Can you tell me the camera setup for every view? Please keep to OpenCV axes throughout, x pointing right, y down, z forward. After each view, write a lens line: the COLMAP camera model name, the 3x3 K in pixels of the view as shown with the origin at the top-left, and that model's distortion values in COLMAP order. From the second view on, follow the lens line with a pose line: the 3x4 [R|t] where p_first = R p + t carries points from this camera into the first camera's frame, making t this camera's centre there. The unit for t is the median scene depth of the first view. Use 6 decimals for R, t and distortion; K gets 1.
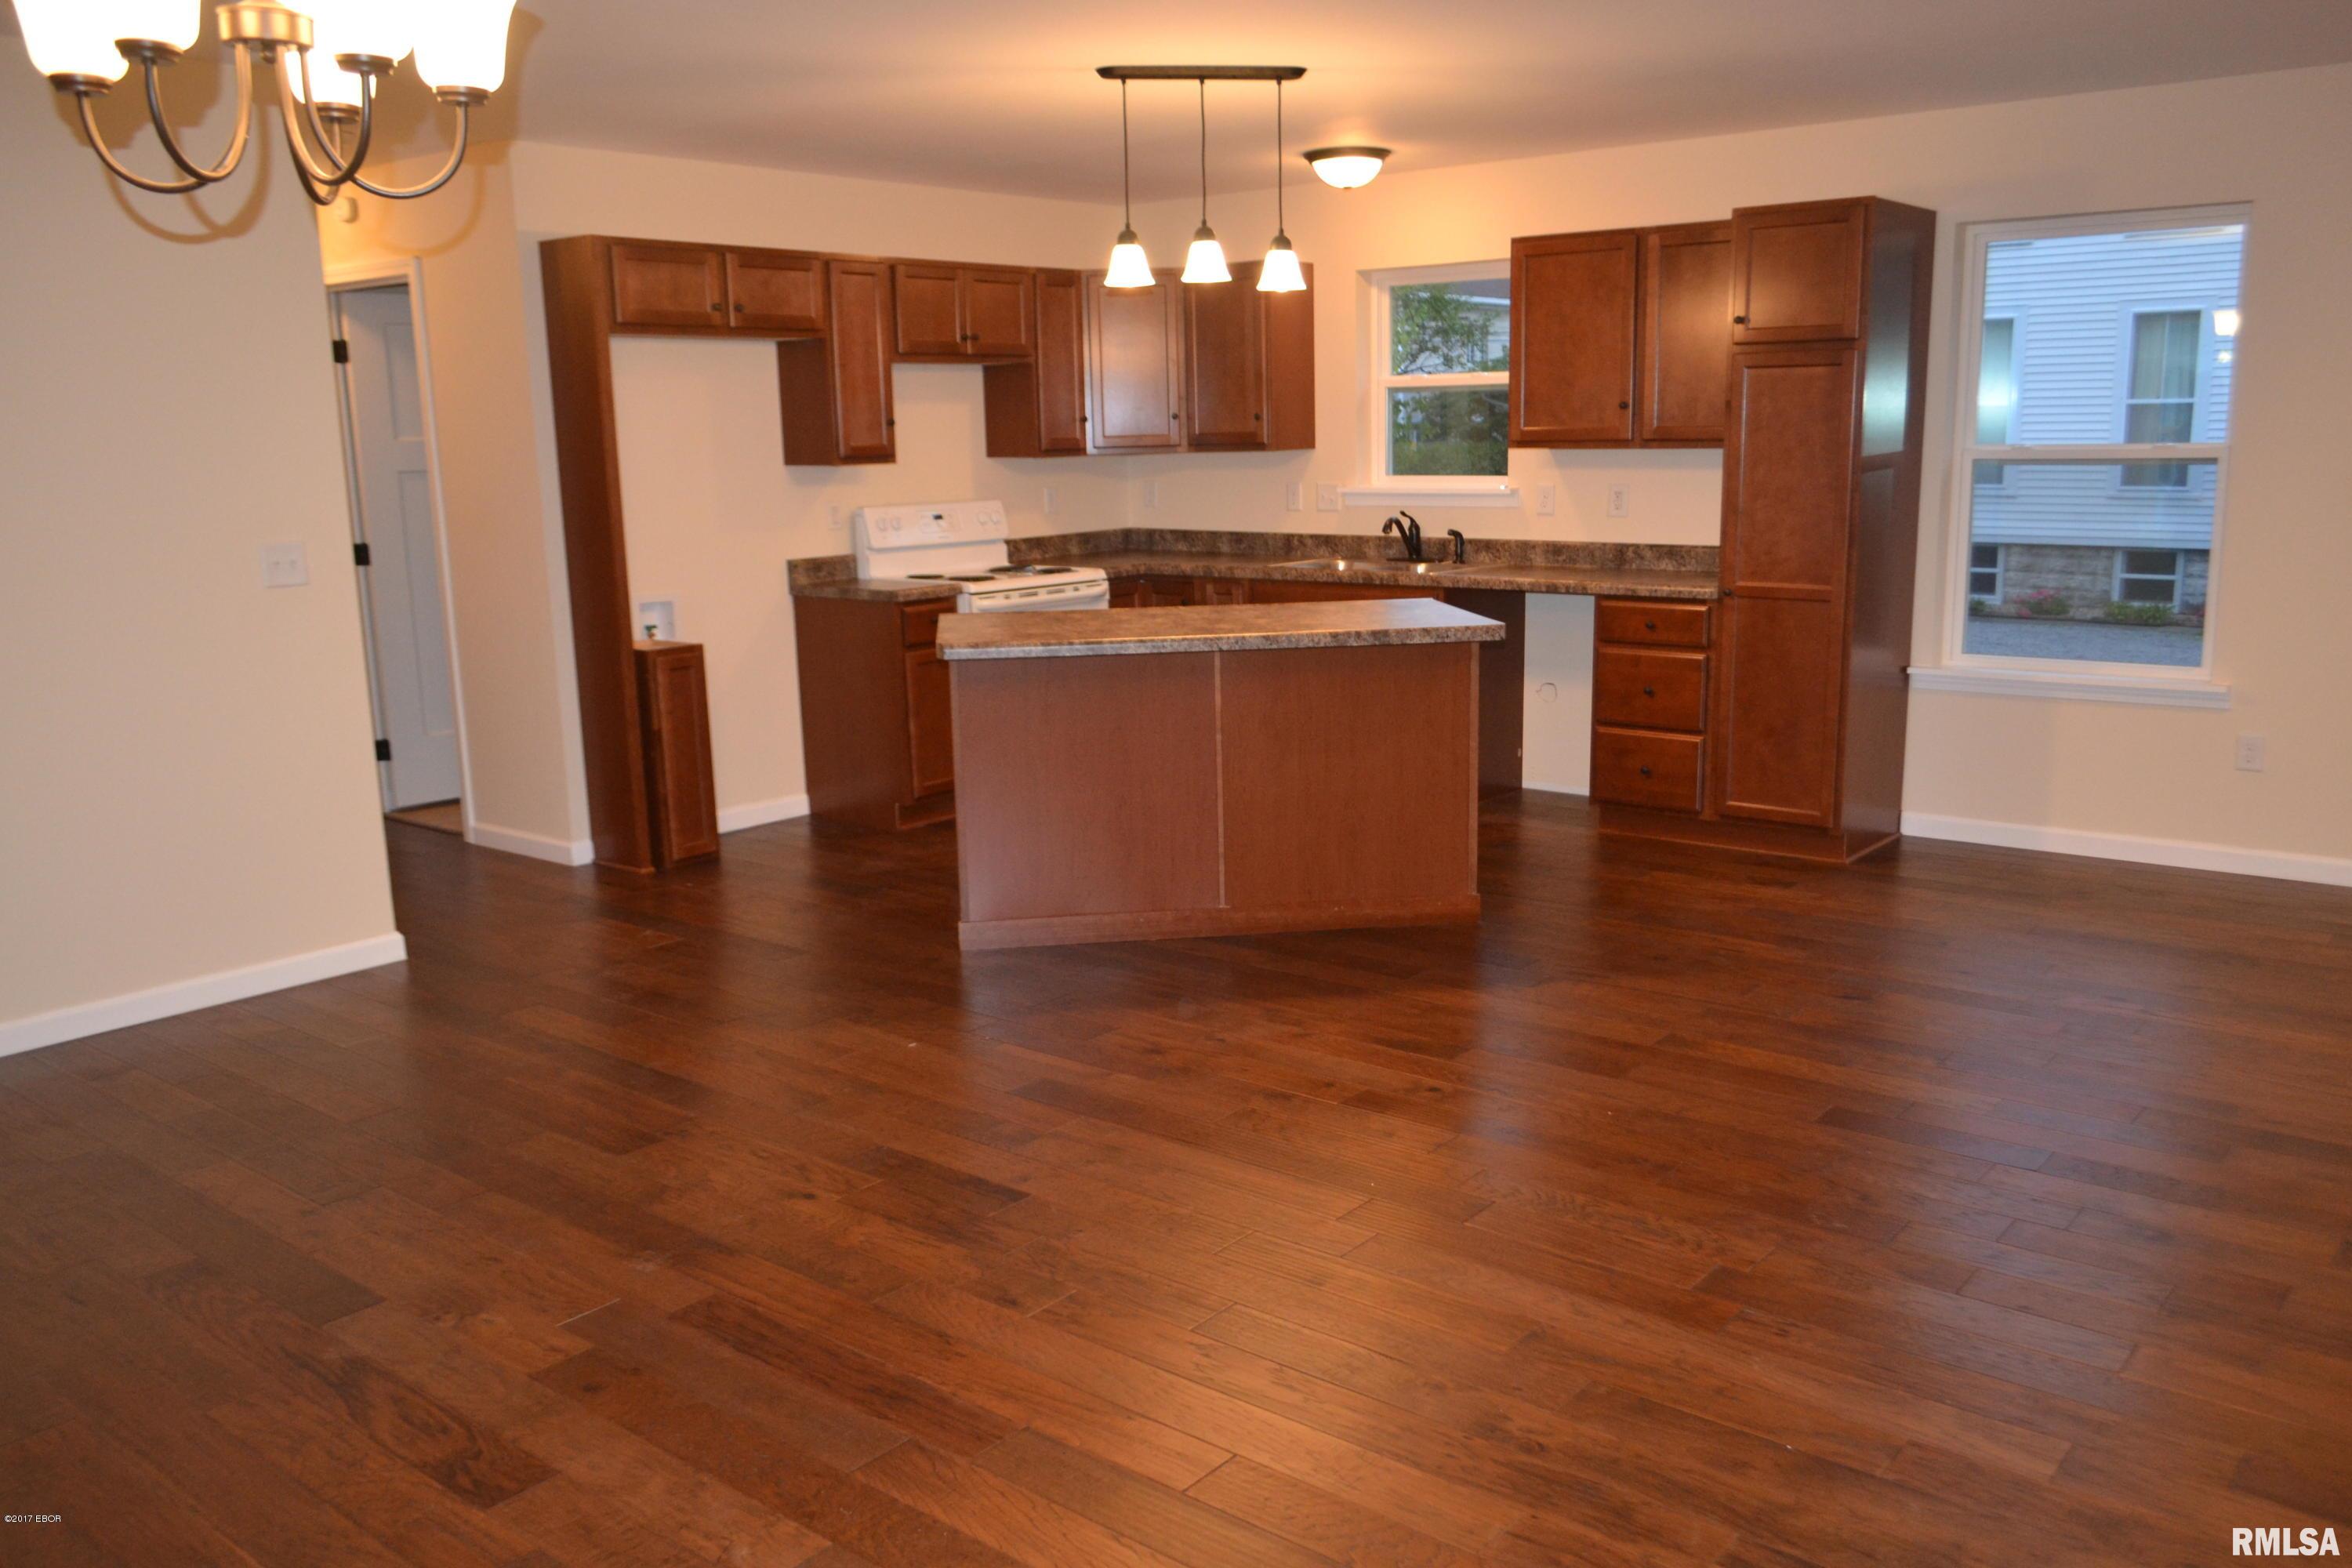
lens RADIAL K [[1853.3, 0, 1183.4], [0, 1853.3, 807.9], [0, 0, 1]] dist [-0.023870, 0.010725]
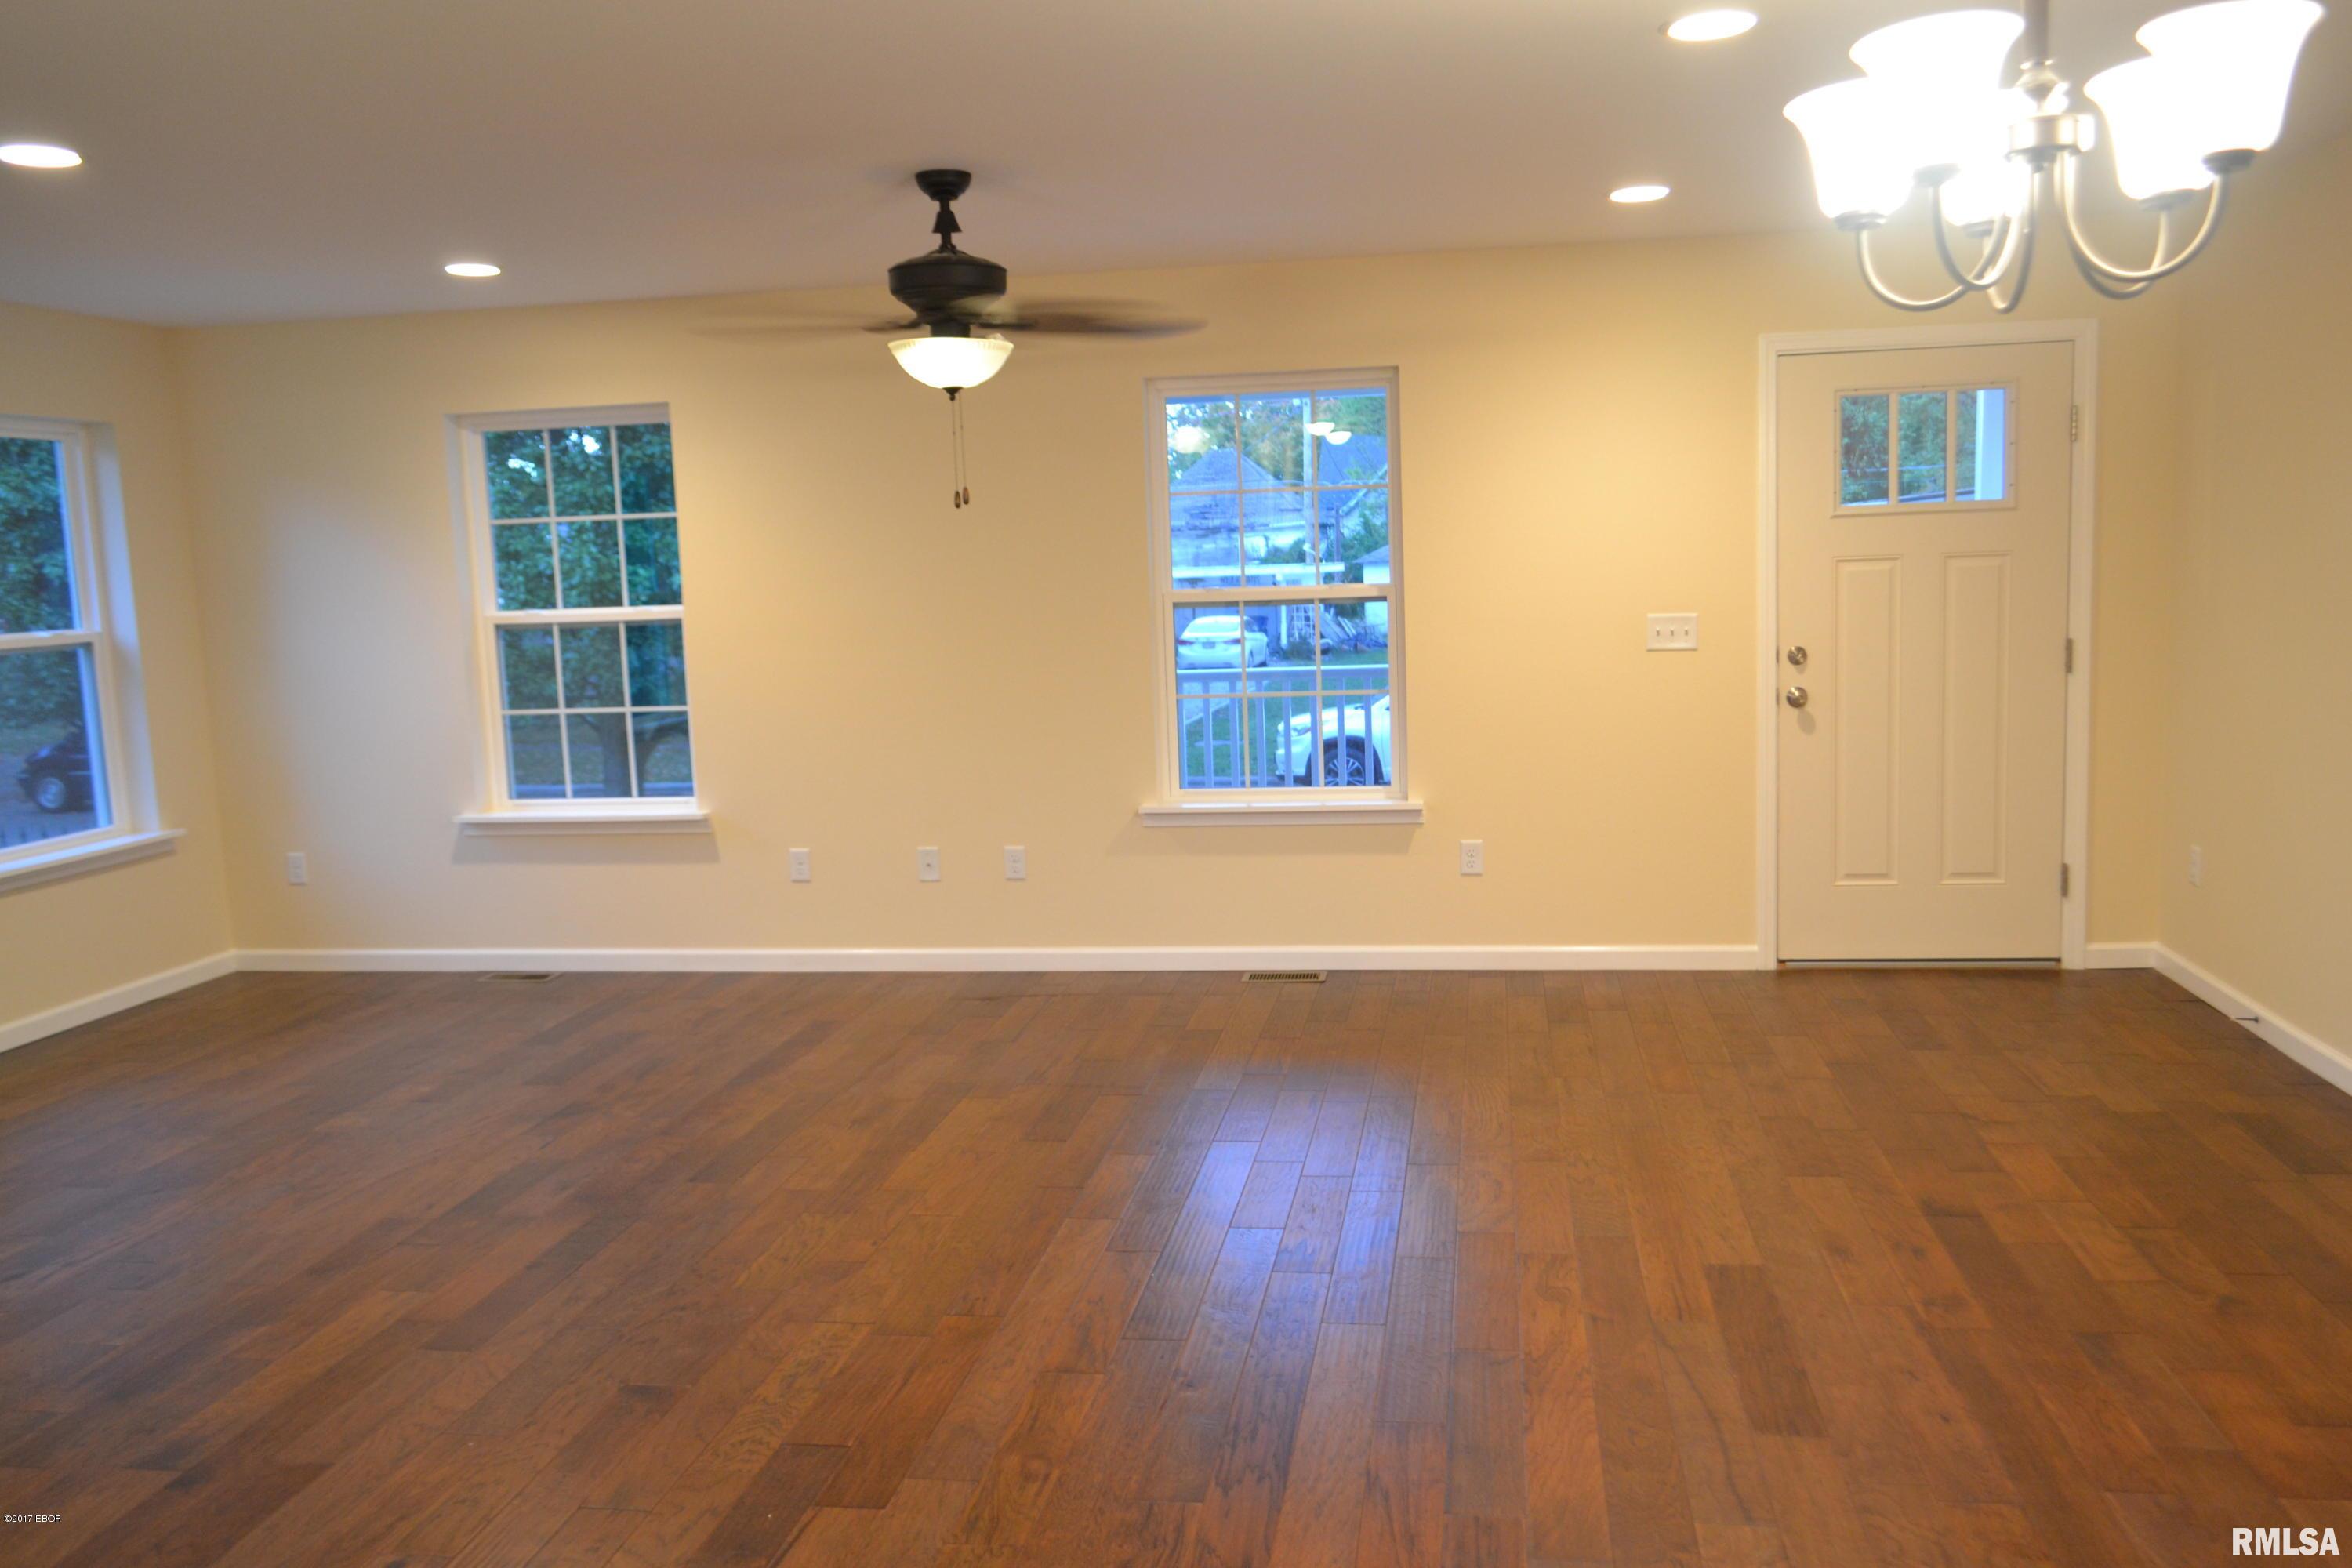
lens RADIAL K [[1870.6, 0, 1182.1], [0, 1870.6, 795.0], [0, 0, 1]] dist [-0.004885, -0.002058]
pose [[-0.501929, -0.075765, 0.861584, -0.376456], [0.221508, 0.951672, 0.212730, -0.130849], [-0.836063, 0.297623, -0.460890, 0.631757]]
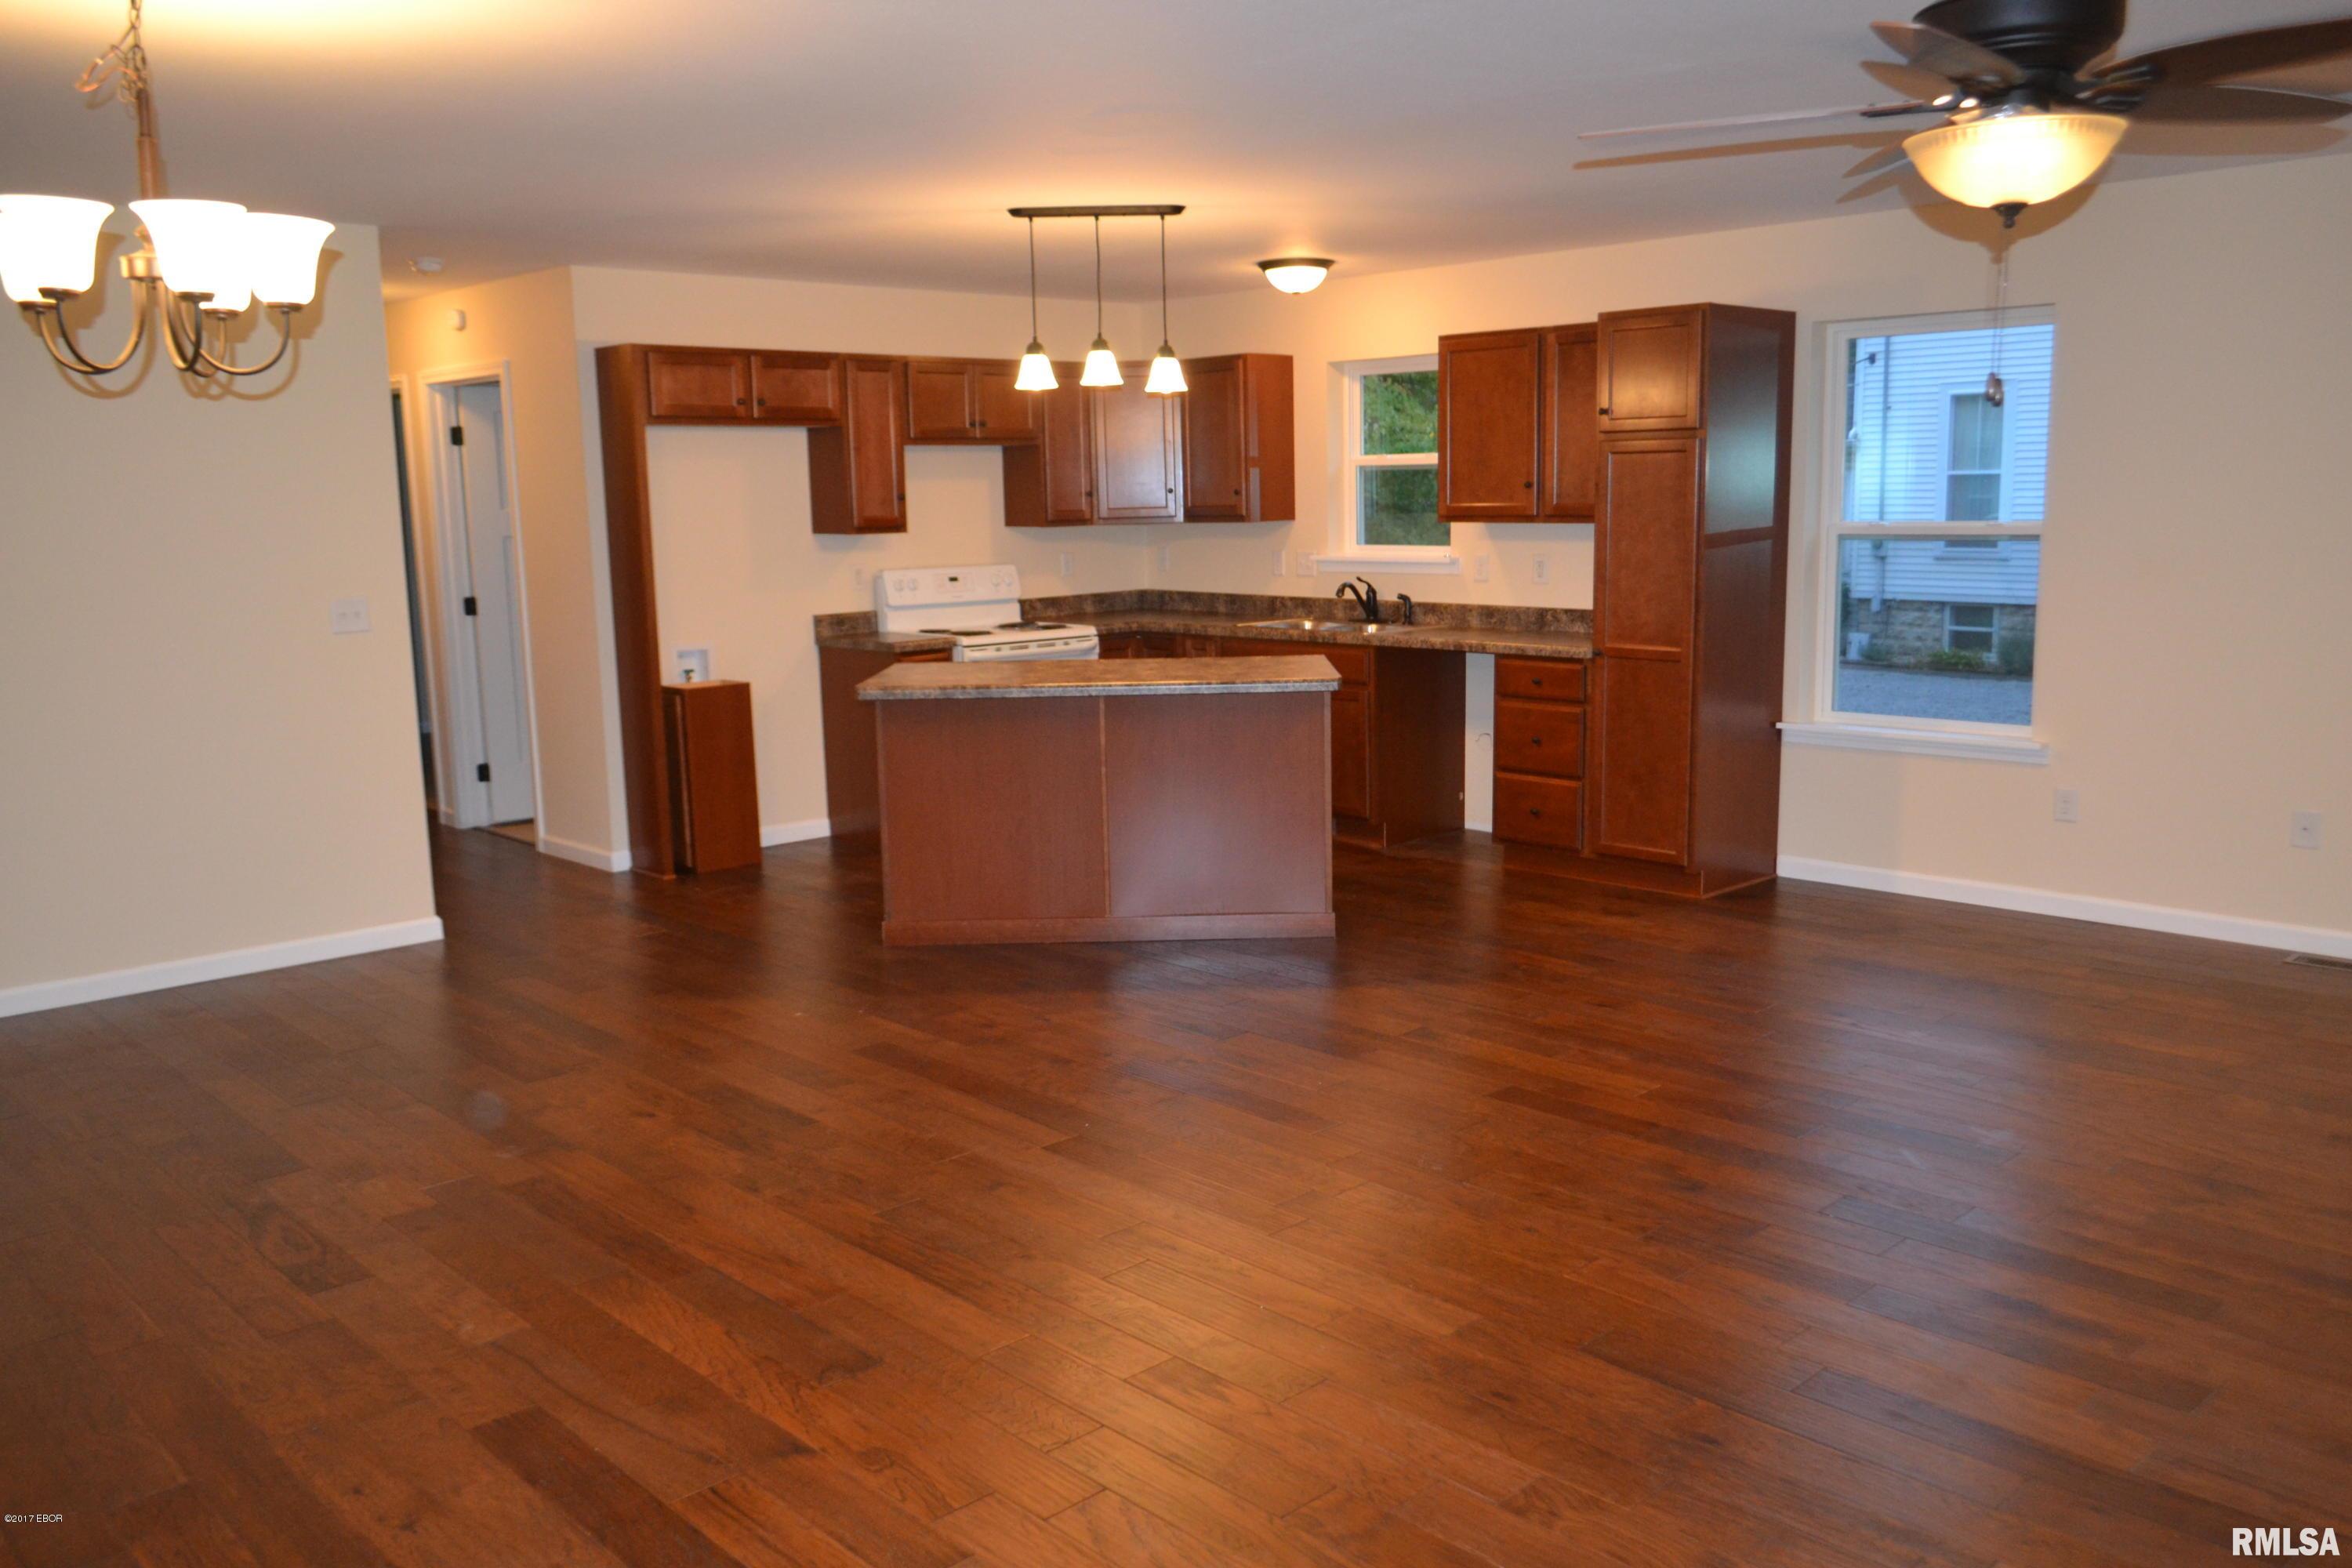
lens RADIAL K [[1841.8, 0, 1175.8], [0, 1841.8, 792.6], [0, 0, 1]] dist [-0.019234, -0.005943]
pose [[0.992419, 0.021490, -0.121008, 0.170467], [-0.026009, 0.999017, -0.035885, 0.013627], [0.120118, 0.038761, 0.992003, -0.122589]]
